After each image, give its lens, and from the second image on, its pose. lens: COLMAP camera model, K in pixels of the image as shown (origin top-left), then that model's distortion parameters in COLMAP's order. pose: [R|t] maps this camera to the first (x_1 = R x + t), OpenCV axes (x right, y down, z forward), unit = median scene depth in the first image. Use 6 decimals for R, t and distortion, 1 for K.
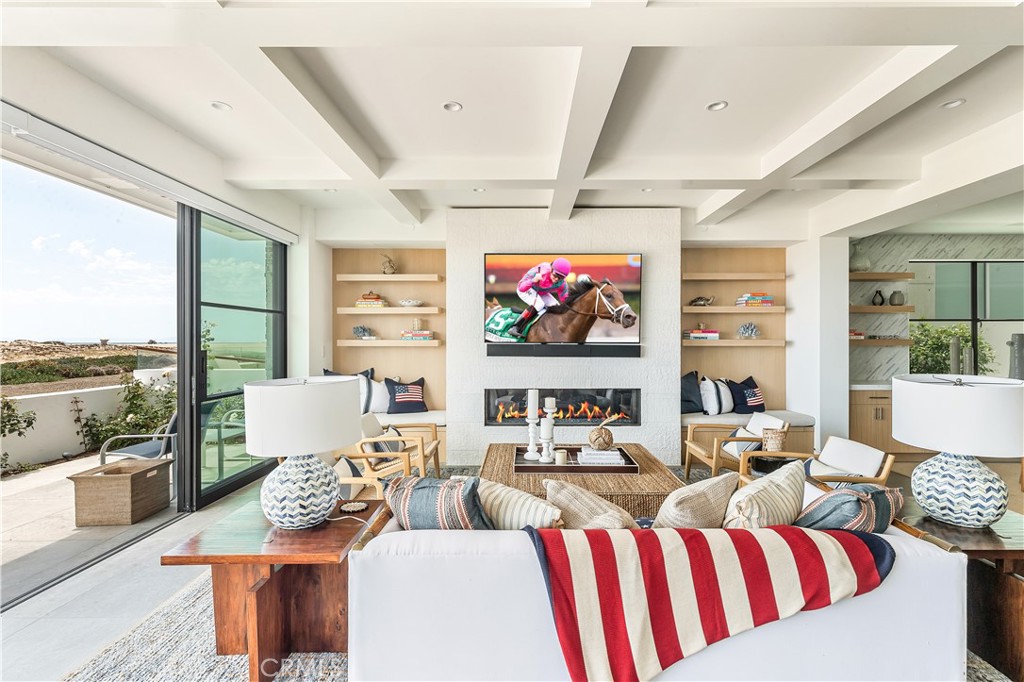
lens RADIAL K [[470.5, 0, 526.3], [0, 470.5, 341.9], [0, 0, 1]] dist [-0.000871, -0.000127]
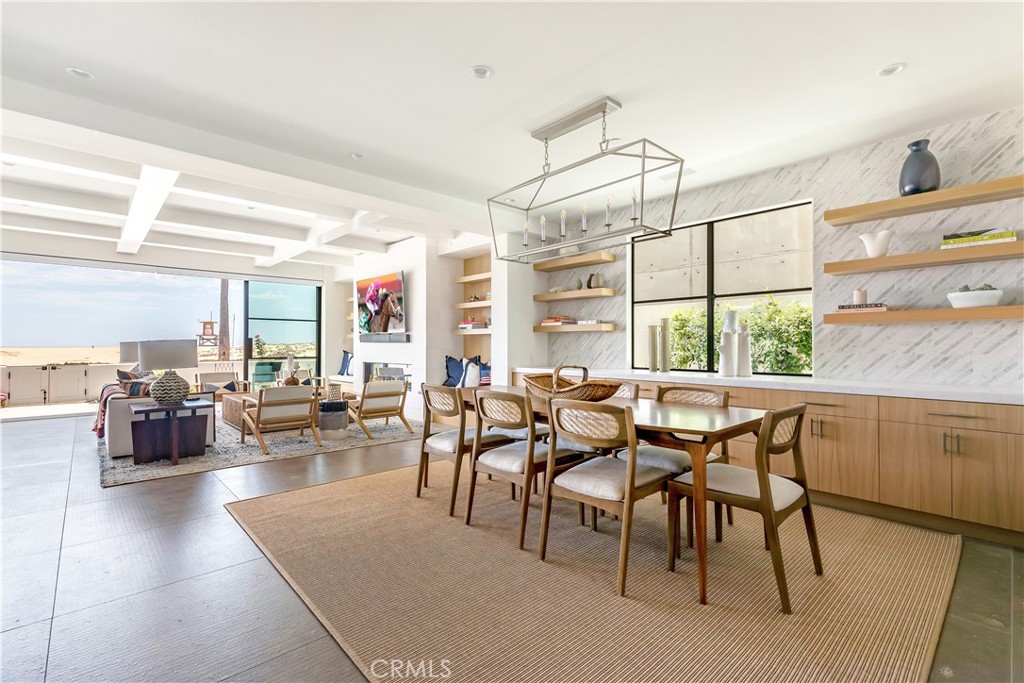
lens RADIAL K [[470.5, 0, 526.3], [0, 470.5, 342.4], [0, 0, 1]] dist [-0.000871, -0.000127]
pose [[0.681875, -0.003137, -0.731462, 1.559335], [-0.002269, 0.999977, -0.006405, 0.041860], [0.731465, 0.006027, 0.681852, 0.287181]]
